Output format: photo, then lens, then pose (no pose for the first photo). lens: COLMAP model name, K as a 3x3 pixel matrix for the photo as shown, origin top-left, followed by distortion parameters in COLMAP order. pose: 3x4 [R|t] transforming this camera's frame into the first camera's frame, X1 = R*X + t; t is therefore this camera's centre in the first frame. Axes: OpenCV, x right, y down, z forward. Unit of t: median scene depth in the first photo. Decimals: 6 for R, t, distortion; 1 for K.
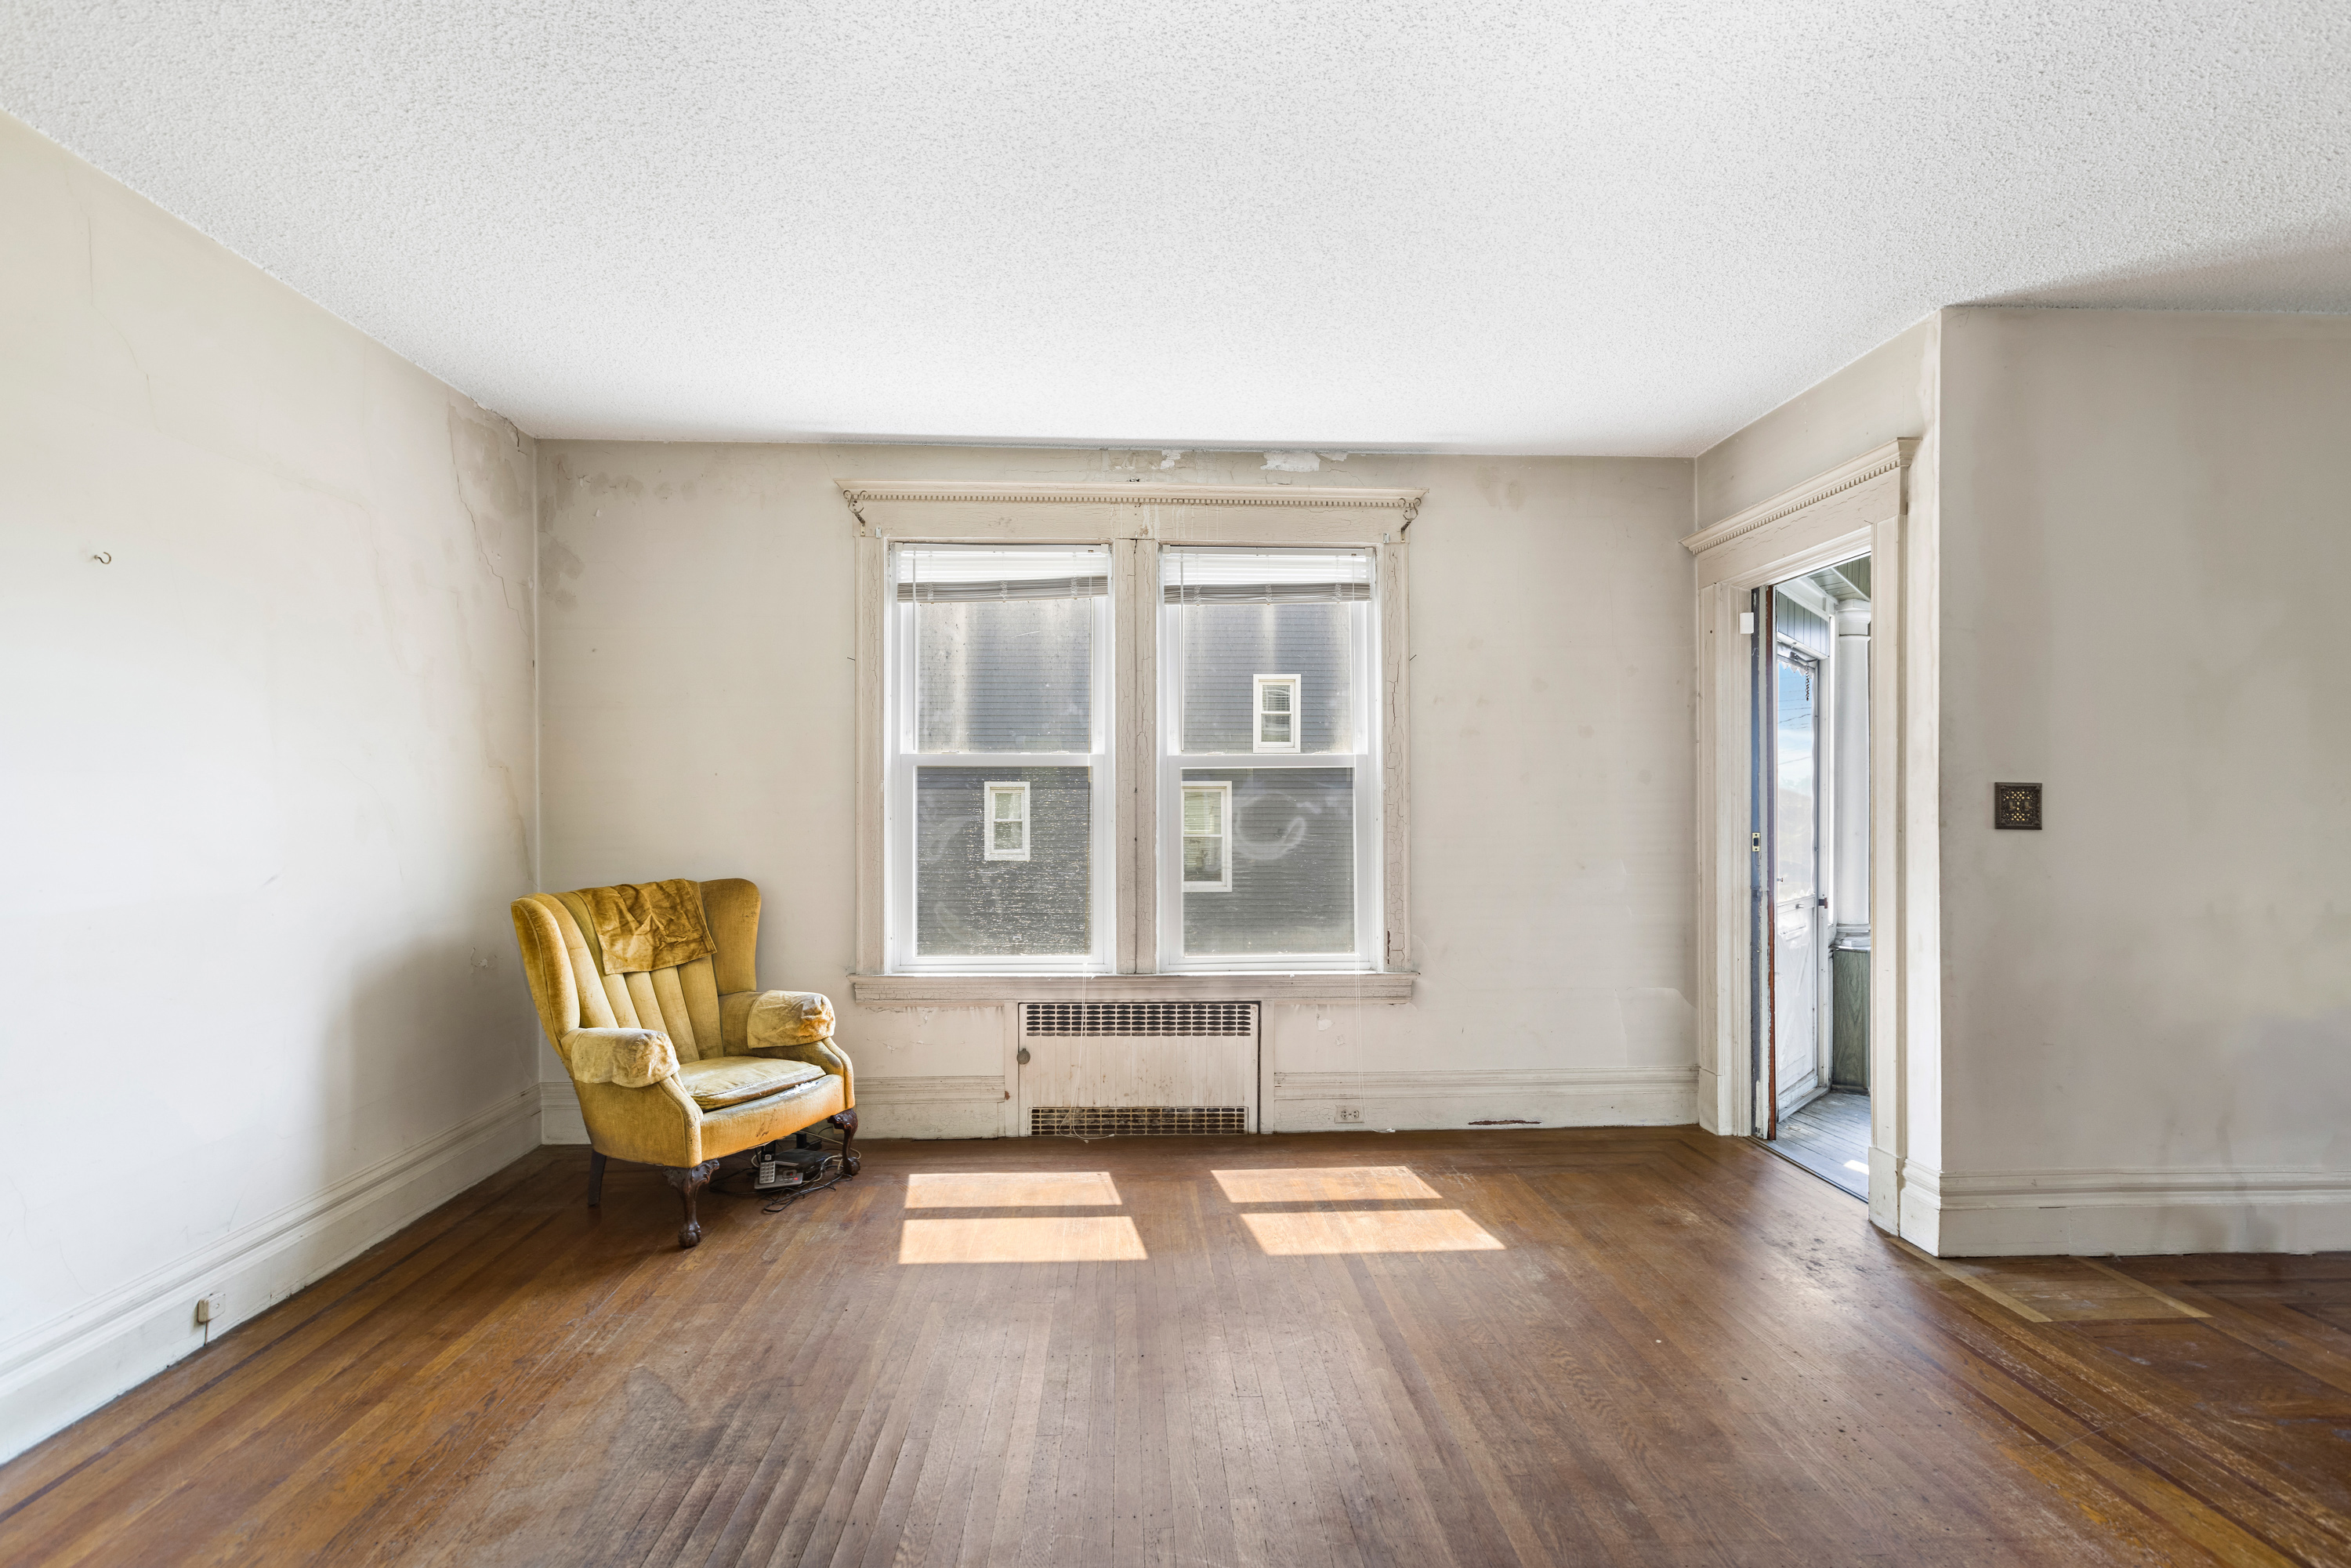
lens RADIAL K [[1054.1, 0, 1180.0], [0, 1054.1, 803.1], [0, 0, 1]] dist [0.001881, -0.000095]
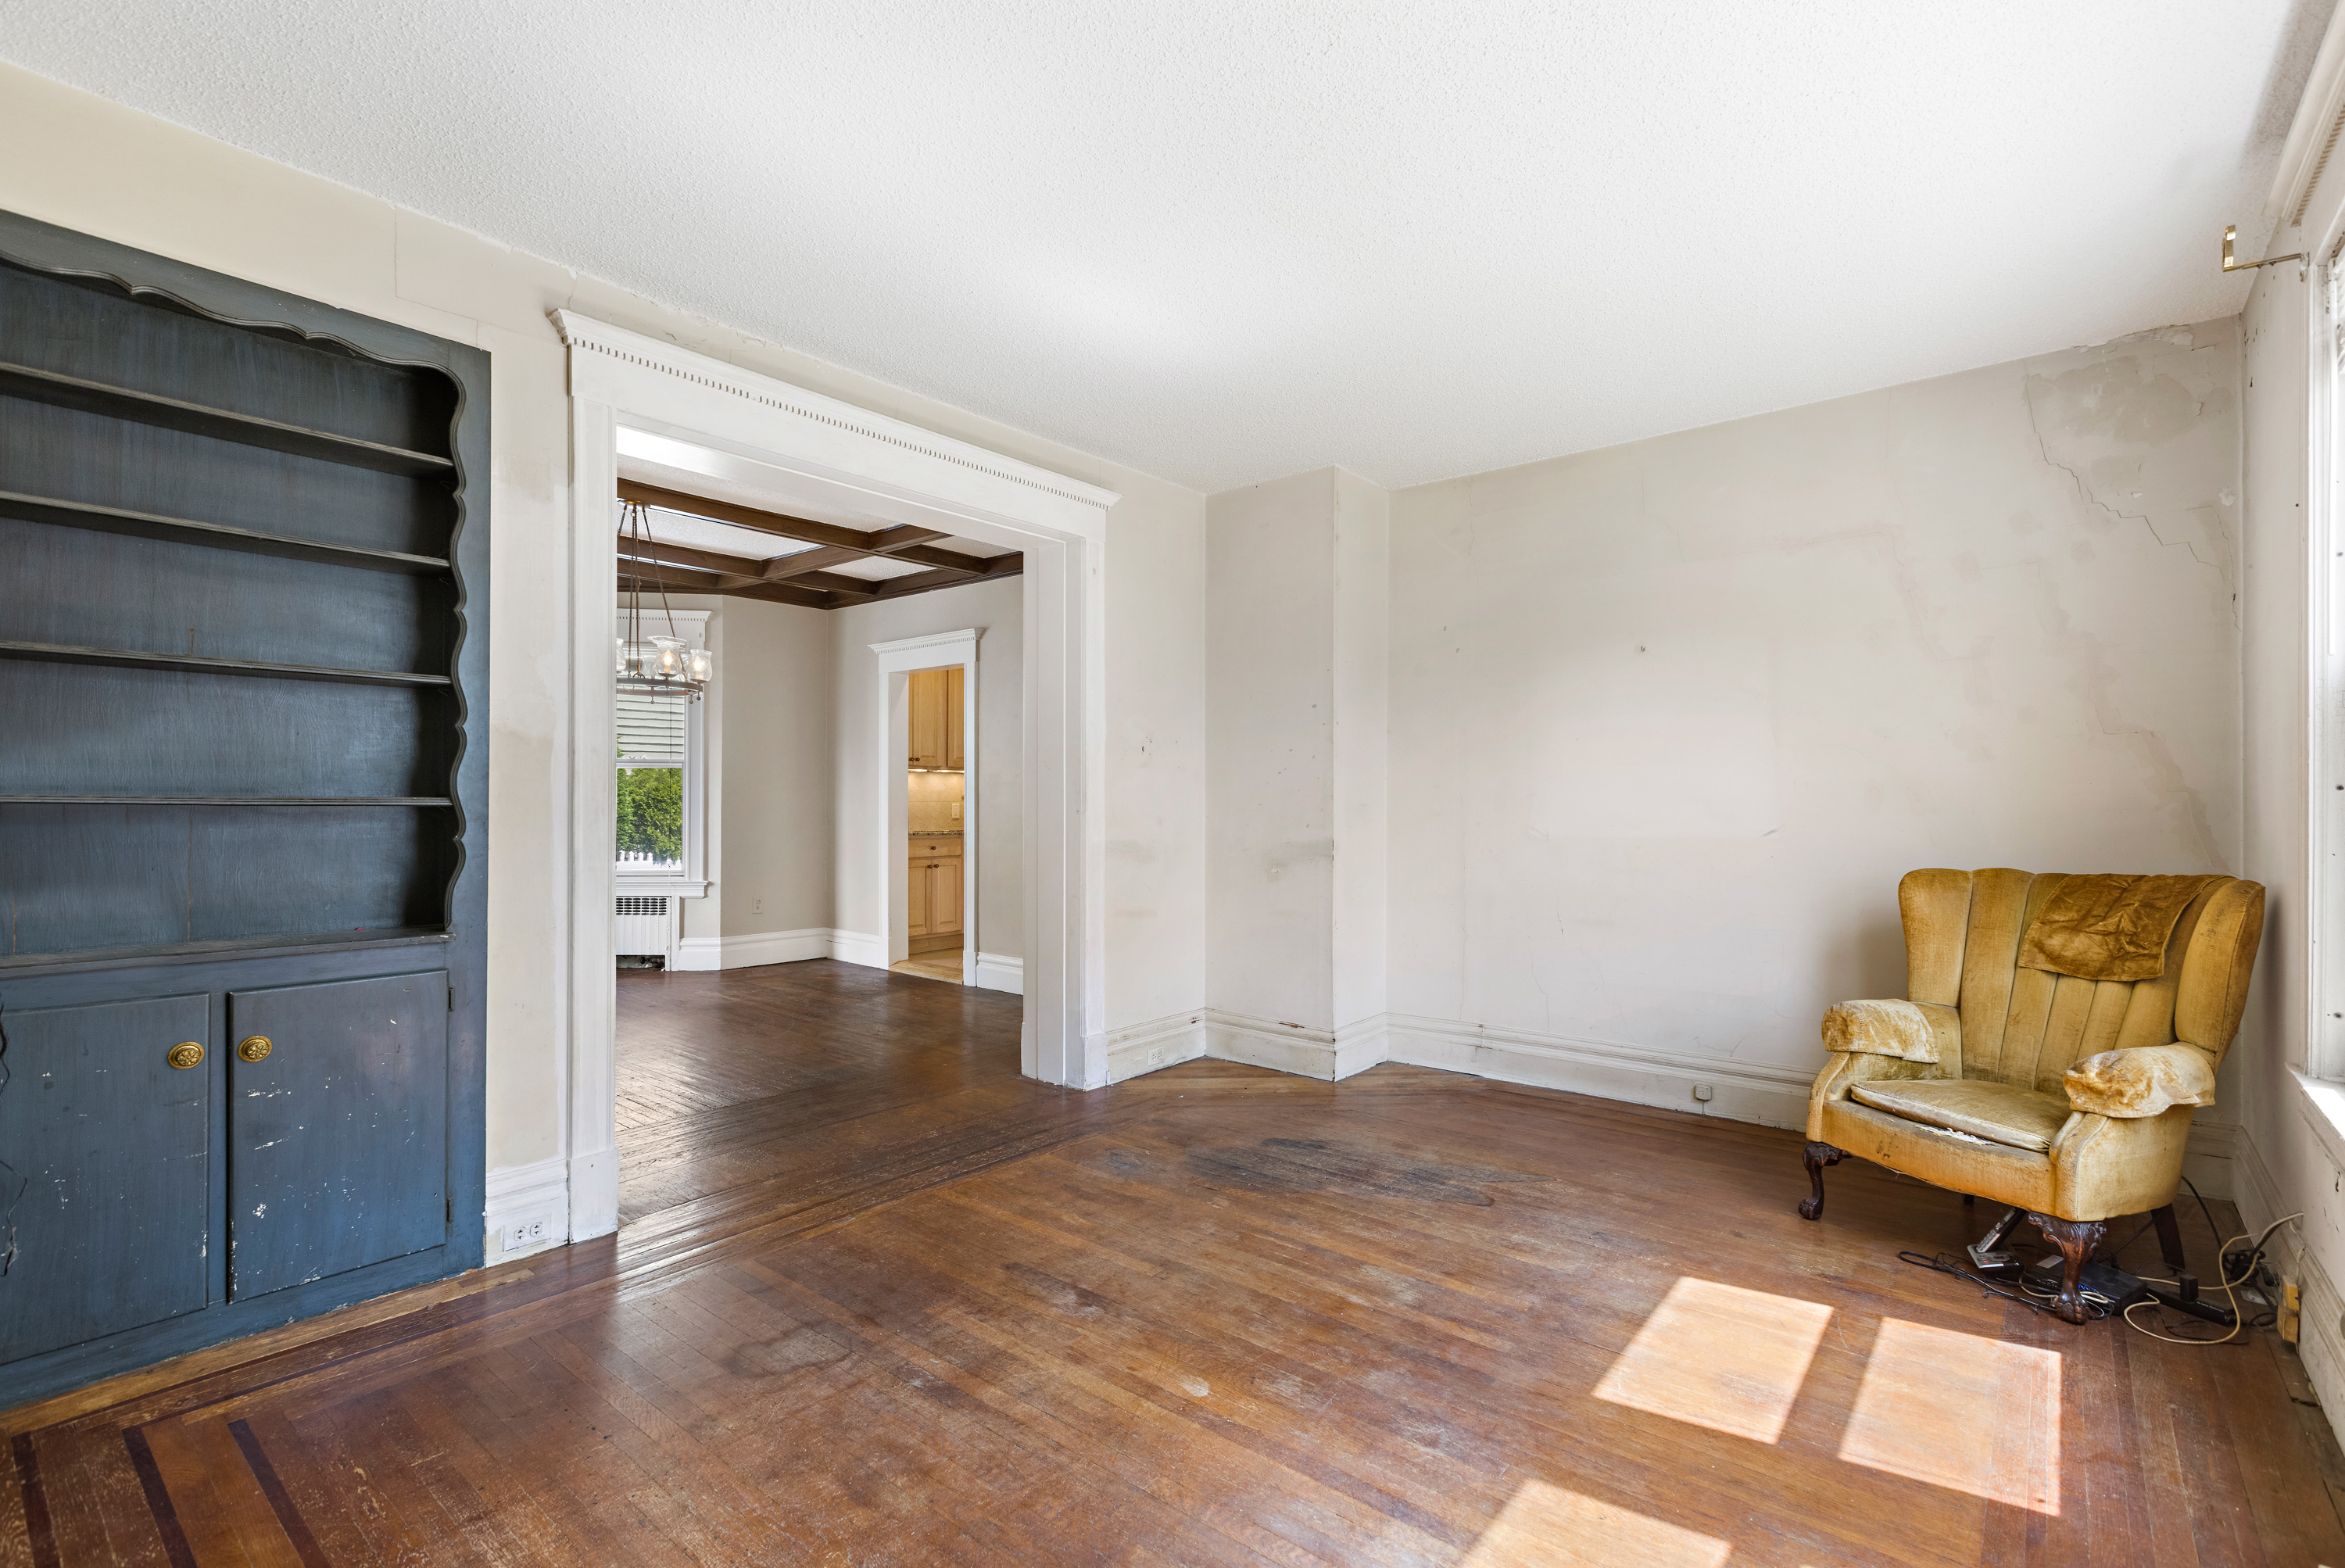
lens RADIAL K [[1051.4, 0, 1177.0], [0, 1051.4, 803.1], [0, 0, 1]] dist [0.001881, -0.000095]
pose [[-0.676272, 0.002171, -0.736649, 0.683092], [0.003704, 0.999993, -0.000453, 0.026869], [0.736643, -0.003035, -0.676275, 1.258959]]
